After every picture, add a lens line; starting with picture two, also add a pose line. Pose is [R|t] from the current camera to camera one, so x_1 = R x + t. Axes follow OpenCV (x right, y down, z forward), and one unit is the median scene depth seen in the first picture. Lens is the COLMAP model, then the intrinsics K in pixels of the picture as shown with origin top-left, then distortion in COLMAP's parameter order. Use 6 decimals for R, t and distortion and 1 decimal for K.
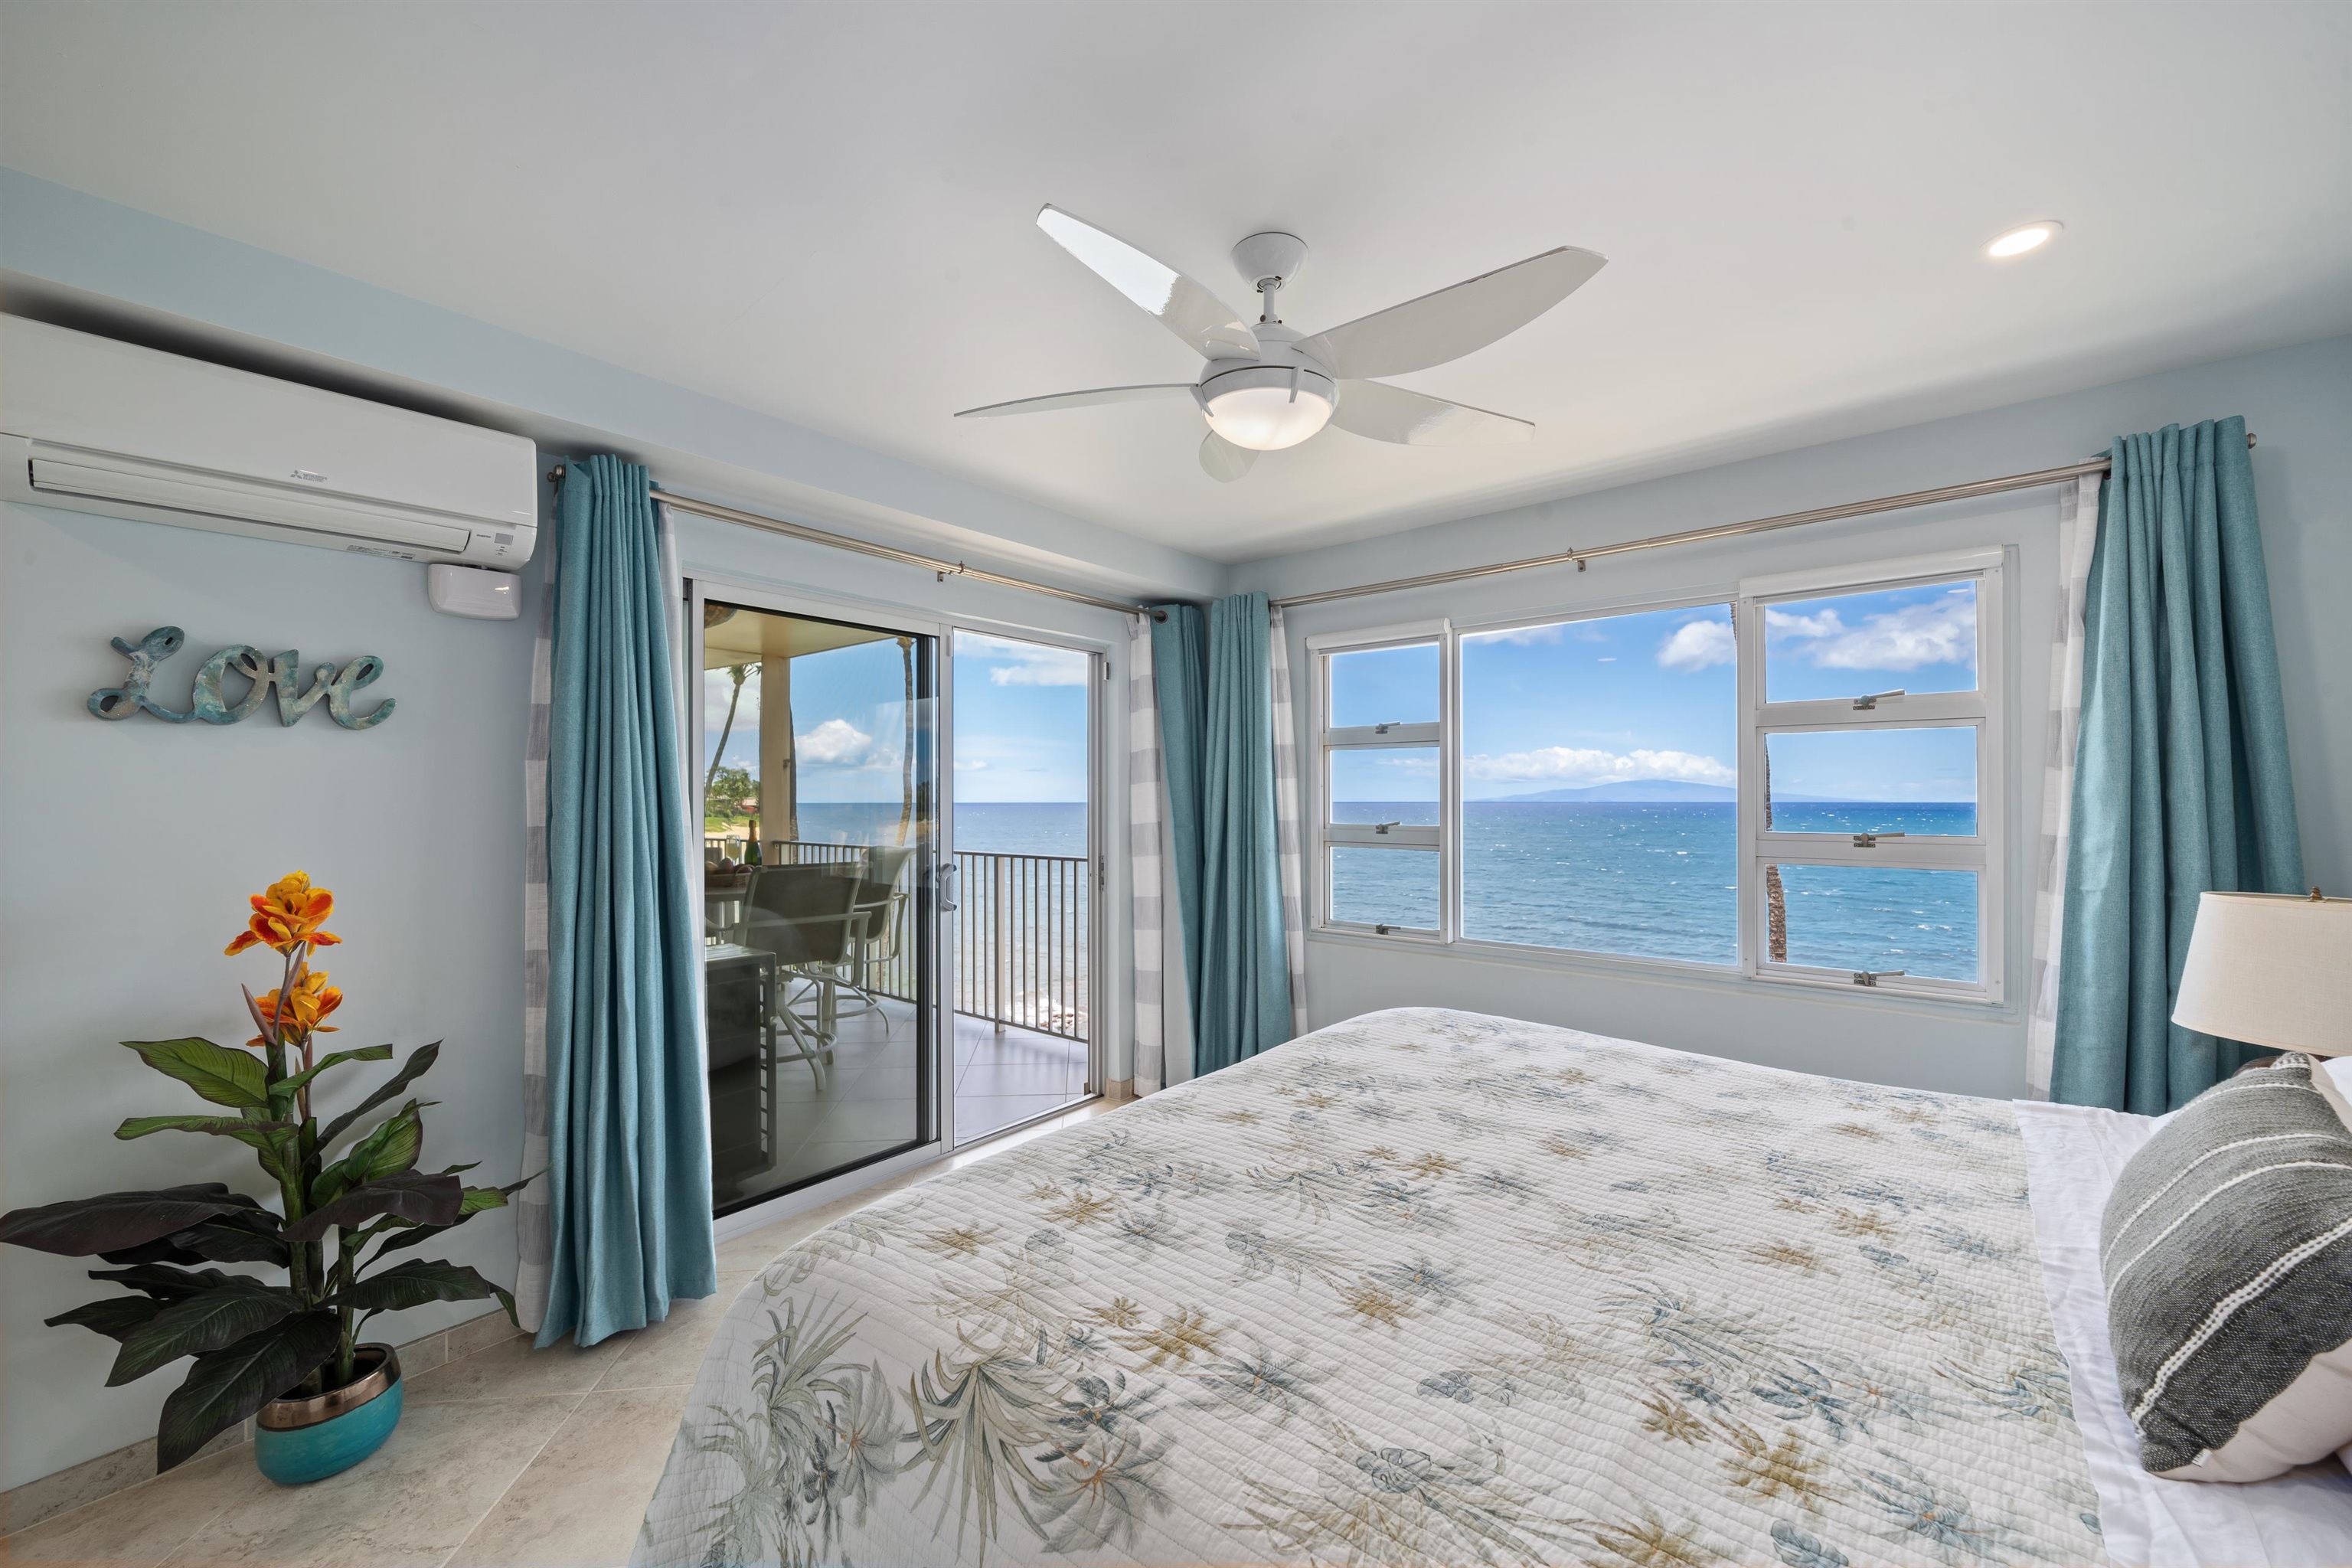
lens RADIAL K [[873.1, 0, 1240.5], [0, 873.1, 799.4], [0, 0, 1]] dist [0.010282, -0.005070]
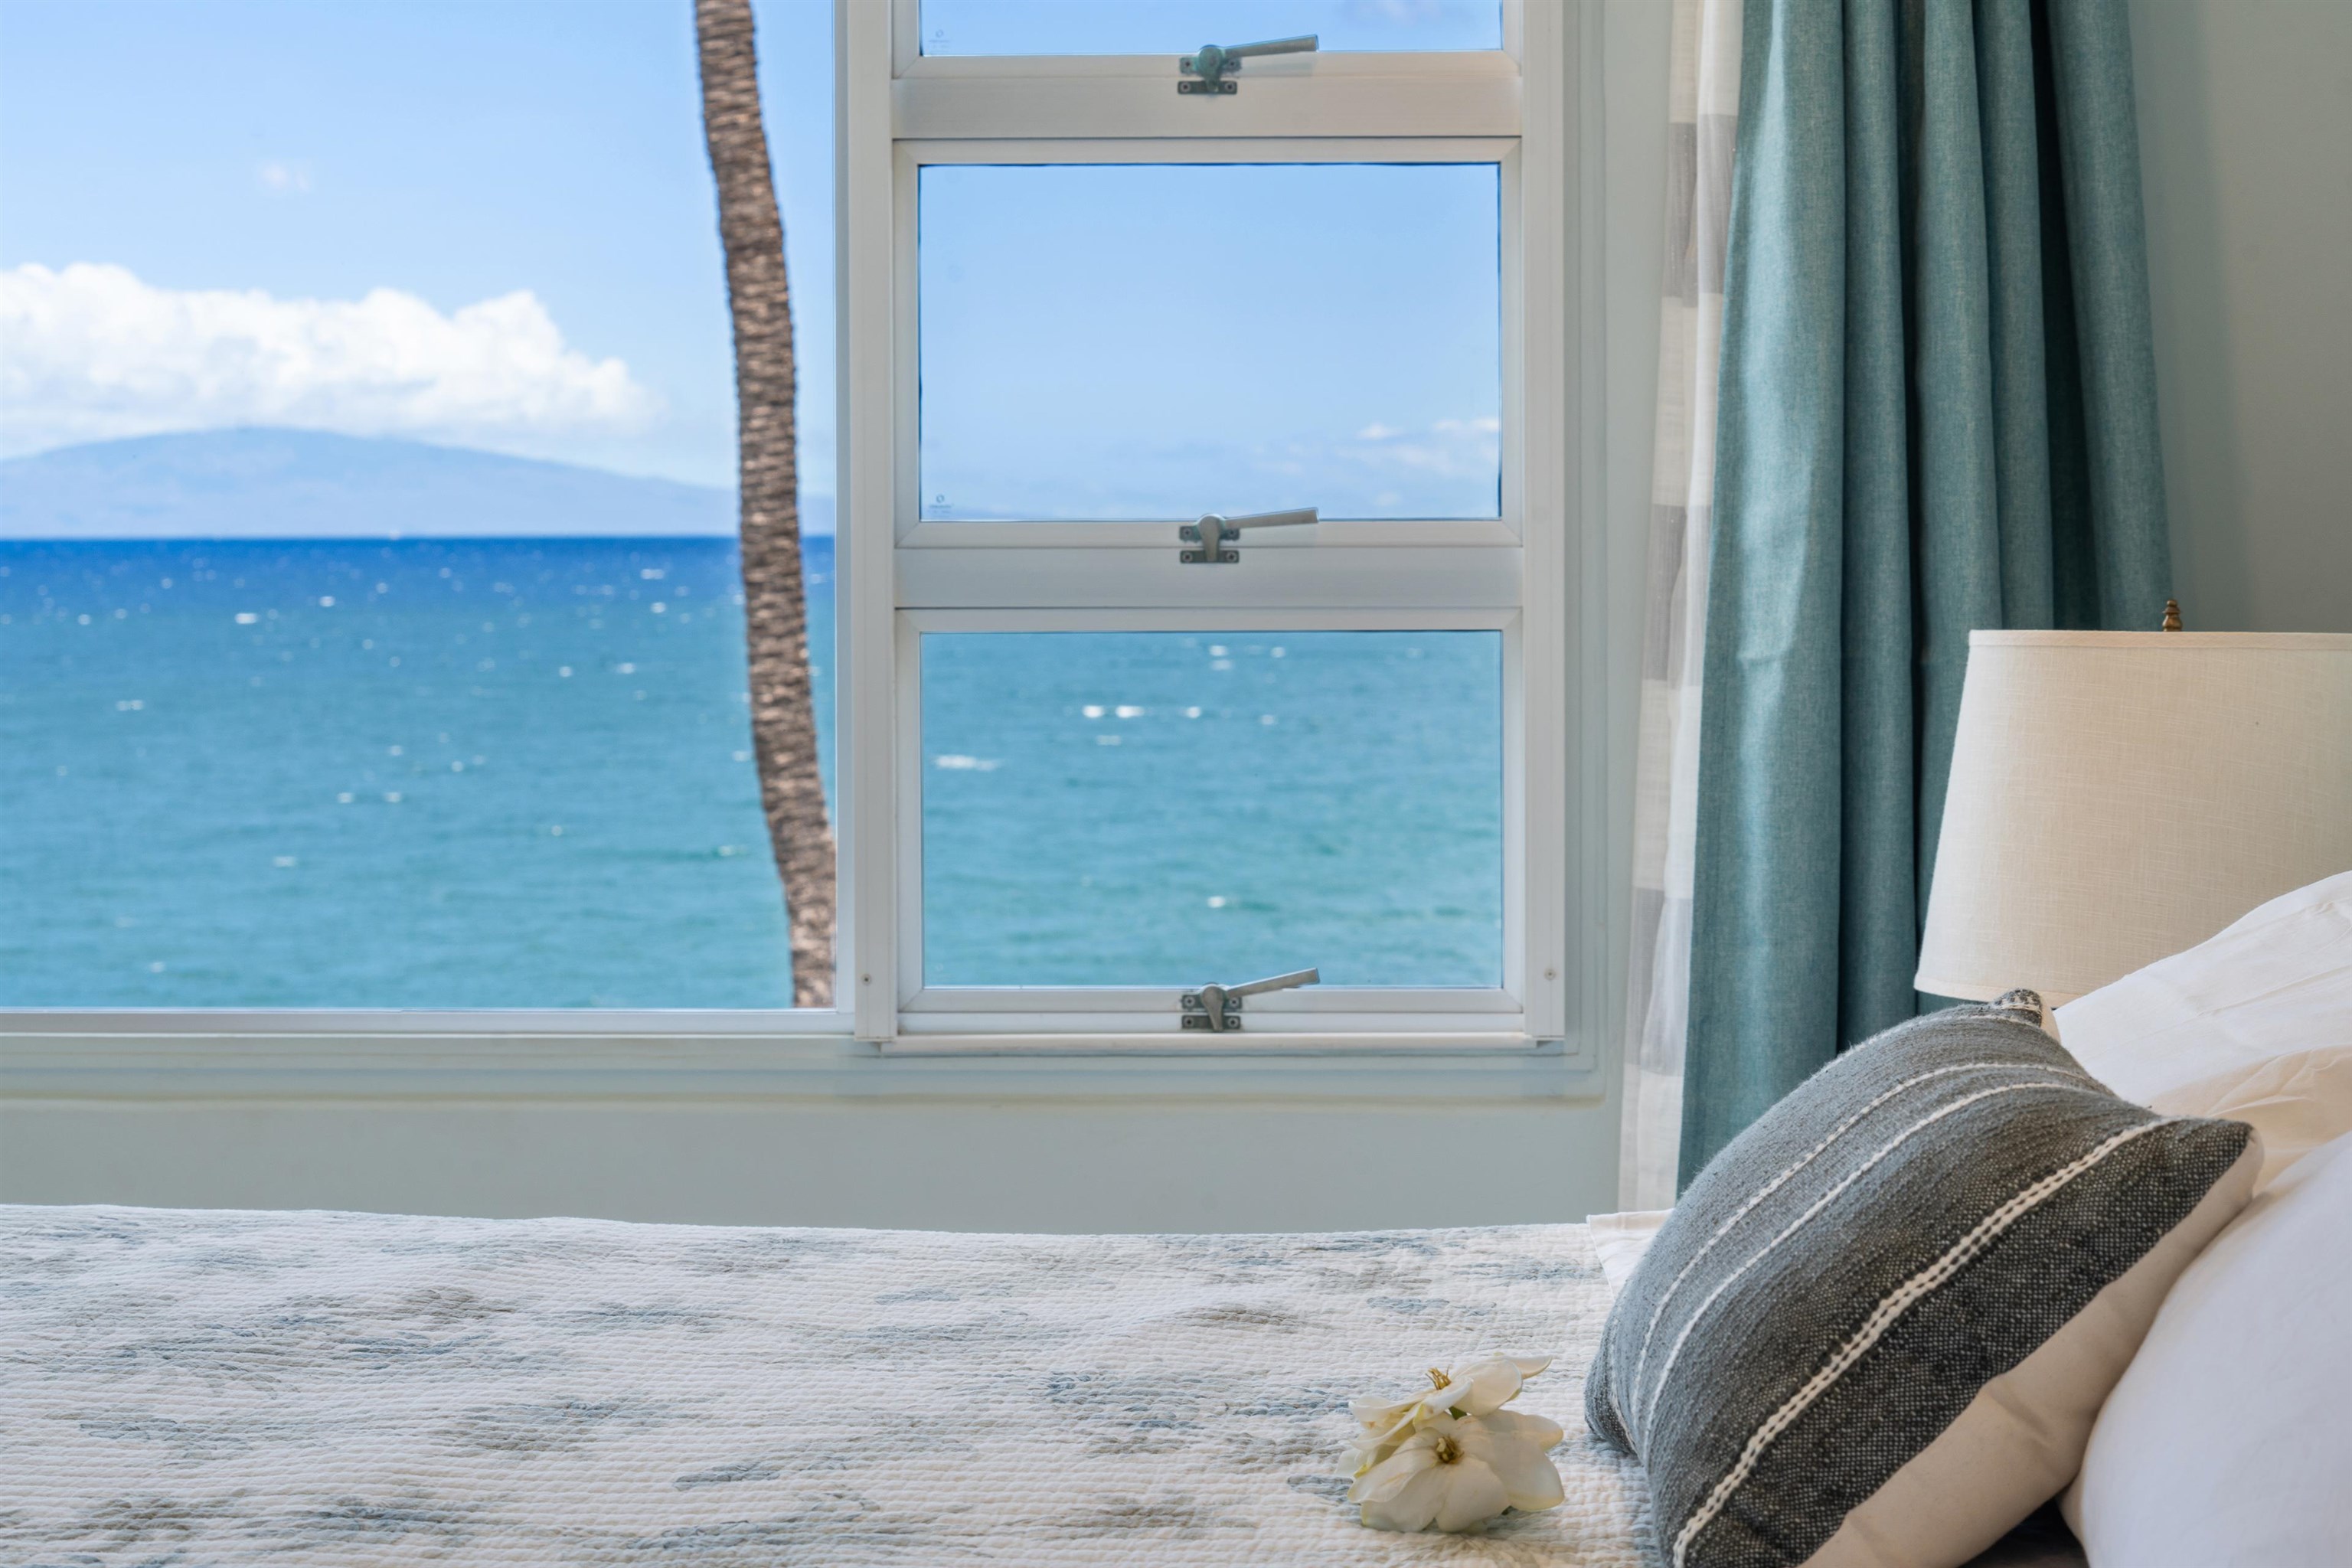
lens RADIAL K [[4656.4, 0, 1176.0], [0, 4656.4, 784.0], [0, 0, 1]] dist [-0.067608, -0.106768]
pose [[0.804895, -0.037889, 0.592207, -0.325671], [0.005493, 0.998393, 0.056411, 0.058153], [-0.593392, -0.042151, 0.803809, -0.365855]]
